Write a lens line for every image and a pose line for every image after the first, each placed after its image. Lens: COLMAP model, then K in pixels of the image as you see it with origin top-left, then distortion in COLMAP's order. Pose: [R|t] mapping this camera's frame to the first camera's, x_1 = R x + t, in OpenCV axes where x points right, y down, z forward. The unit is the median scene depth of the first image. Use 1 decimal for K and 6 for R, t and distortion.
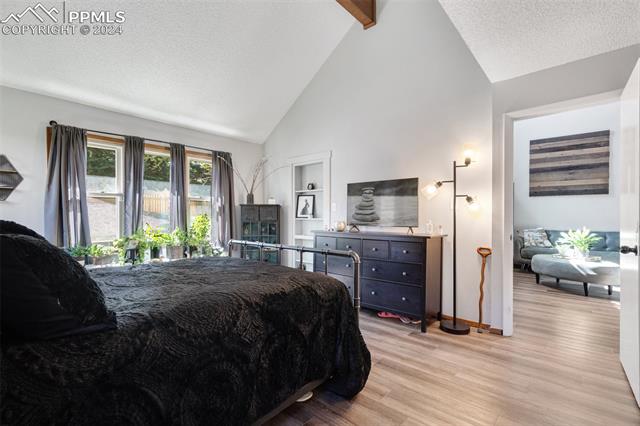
lens RADIAL K [[293.3, 0, 317.7], [0, 293.3, 207.7], [0, 0, 1]] dist [-0.000758, 0.000364]
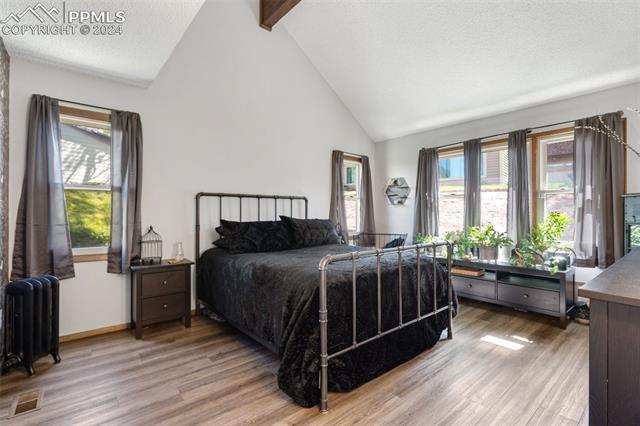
lens RADIAL K [[295.5, 0, 319.1], [0, 295.5, 208.4], [0, 0, 1]] dist [-0.010883, 0.000032]
pose [[-0.140492, -0.020316, -0.989873, 0.352401], [0.029565, 0.999258, -0.024704, 0.014262], [0.989640, -0.032736, -0.139787, 0.395390]]
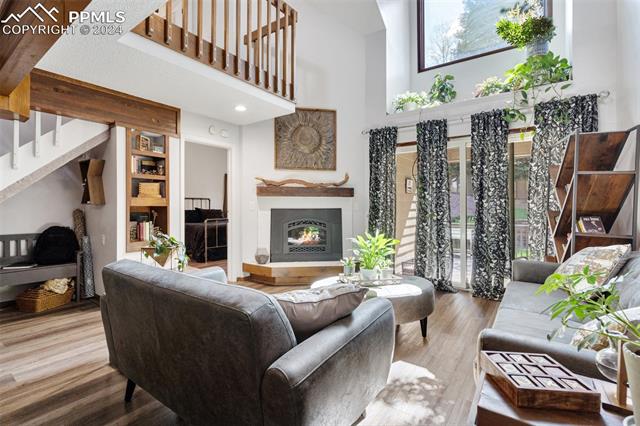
lens RADIAL K [[295.5, 0, 319.1], [0, 295.5, 208.4], [0, 0, 1]] dist [-0.010883, 0.000032]
pose [[0.105036, 0.005354, -0.994454, 1.101051], [0.017883, 0.999814, 0.007272, 0.015392], [0.994308, -0.018548, 0.104921, 0.634379]]
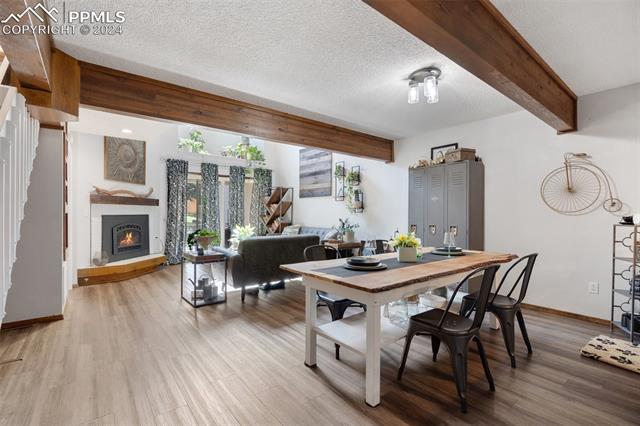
lens RADIAL K [[292.2, 0, 316.6], [0, 292.2, 212.1], [0, 0, 1]] dist [-0.000962, 0.000354]
pose [[0.986497, -0.001165, -0.163777, 1.060488], [0.004122, 0.999834, 0.017721, -0.002438], [0.163730, -0.018157, 0.986338, -0.148680]]
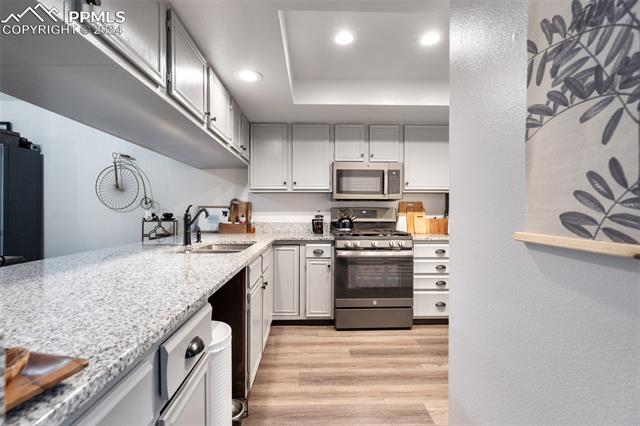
lens RADIAL K [[293.3, 0, 317.7], [0, 293.3, 207.7], [0, 0, 1]] dist [-0.000758, 0.000364]
pose [[0.717016, 0.007473, 0.697017, 1.319585], [-0.018576, 0.999792, 0.008390, -0.005595], [-0.696809, -0.018963, 0.717006, -0.217026]]
